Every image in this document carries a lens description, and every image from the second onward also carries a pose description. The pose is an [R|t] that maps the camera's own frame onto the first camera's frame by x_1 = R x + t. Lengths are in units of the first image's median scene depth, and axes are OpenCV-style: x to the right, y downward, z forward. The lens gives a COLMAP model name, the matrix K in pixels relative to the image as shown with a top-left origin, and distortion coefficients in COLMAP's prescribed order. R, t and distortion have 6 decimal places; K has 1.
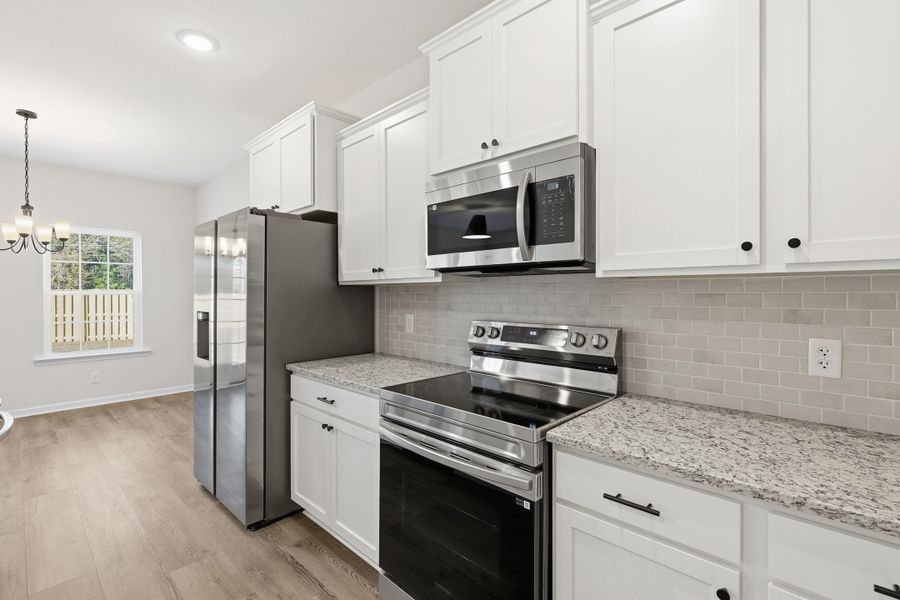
lens RADIAL K [[416.7, 0, 452.6], [0, 416.7, 293.7], [0, 0, 1]] dist [-0.002770, -0.000254]
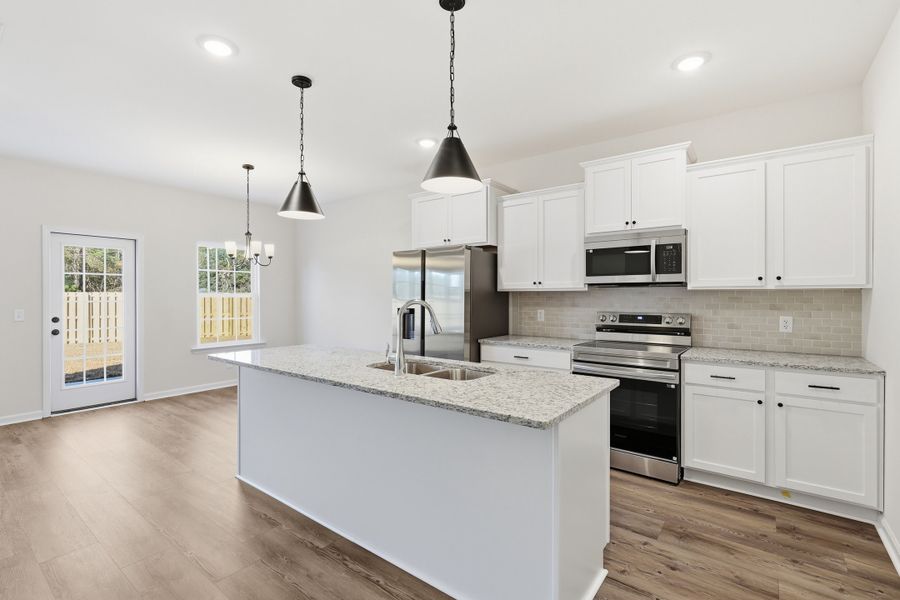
lens RADIAL K [[411.5, 0, 453.6], [0, 411.5, 296.8], [0, 0, 1]] dist [-0.000875, -0.000477]
pose [[0.993969, 0.003205, 0.109616, -0.865966], [-0.003012, 0.999994, -0.001925, 0.004765], [-0.109622, 0.001584, 0.993972, -0.780689]]
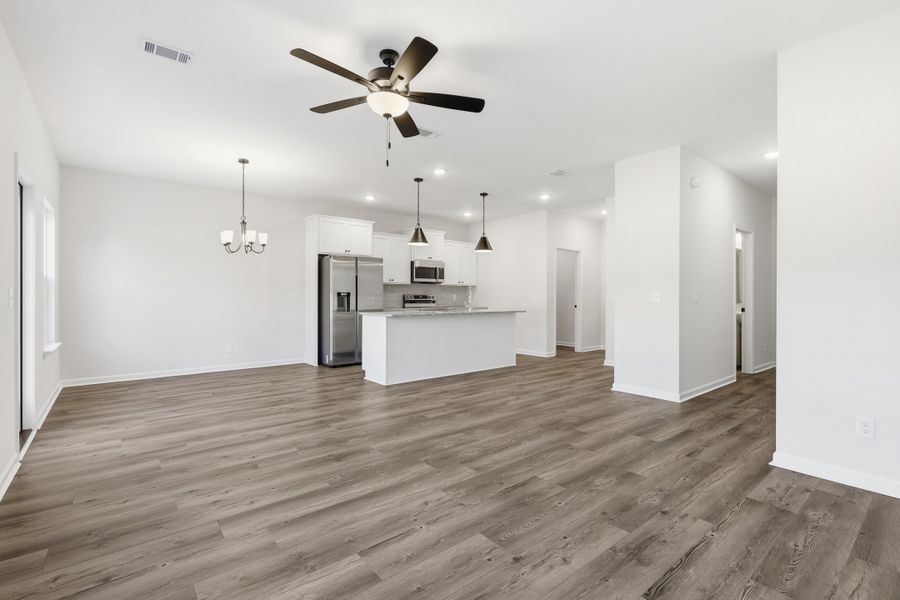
lens RADIAL K [[411.5, 0, 453.6], [0, 411.5, 296.8], [0, 0, 1]] dist [-0.000875, -0.000477]
pose [[0.116735, 0.004468, 0.993153, -4.249307], [0.002815, 0.999984, -0.004830, 0.120897], [-0.993159, 0.003359, 0.116720, 0.124996]]
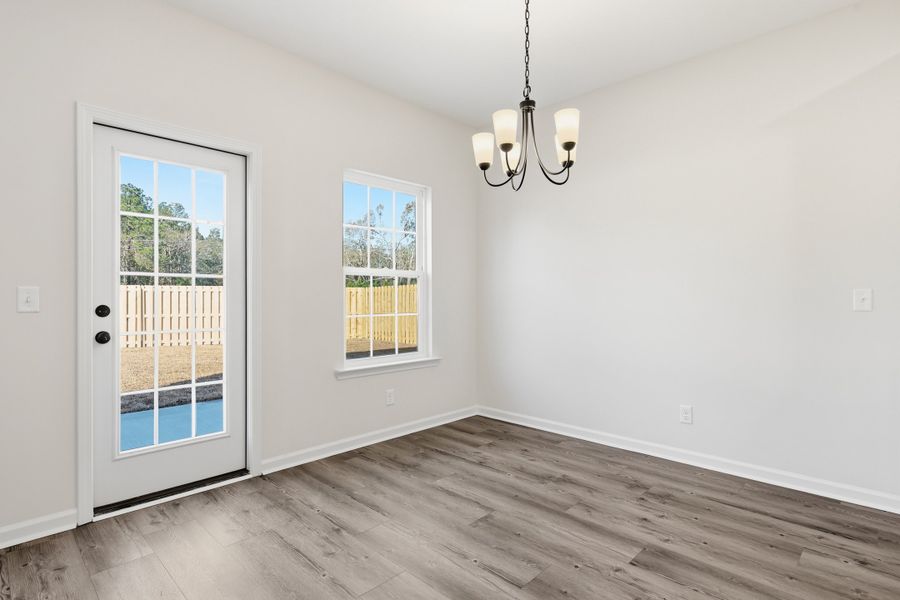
lens RADIAL K [[455.5, 0, 450.0], [0, 455.5, 300.0], [0, 0, 1]] dist [-0.002558, -0.000791]
pose [[0.999913, 0.006636, -0.011435, -1.975354], [-0.006623, 0.999977, 0.001127, 0.106295], [0.011442, -0.001051, 0.999934, 0.661344]]
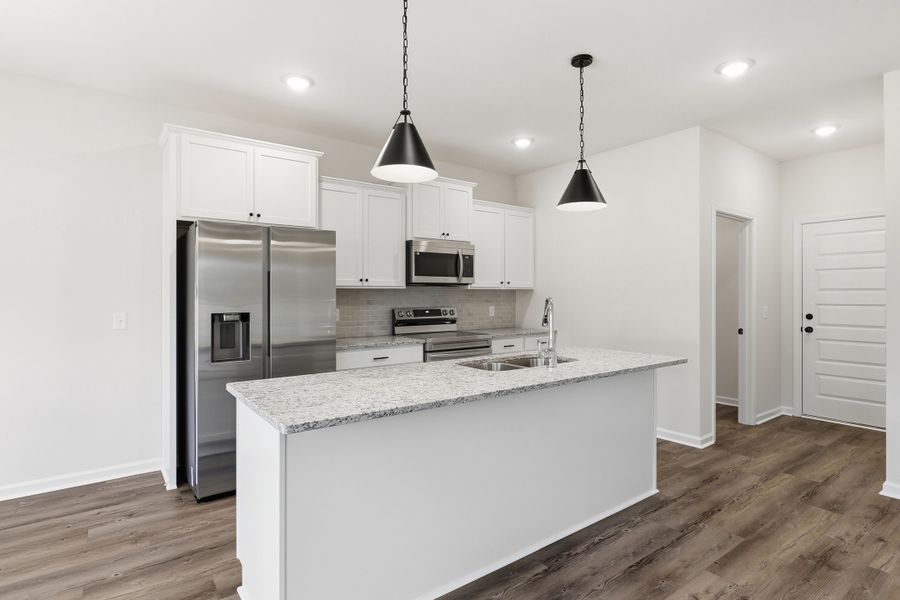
lens RADIAL K [[462.7, 0, 448.9], [0, 462.7, 294.4], [0, 0, 1]] dist [-0.001460, 0.000079]
pose [[0.172655, 0.002420, 0.984979, -2.321154], [0.005443, 0.999979, -0.003411, 0.007647], [-0.984967, 0.005951, 0.172638, 0.446750]]
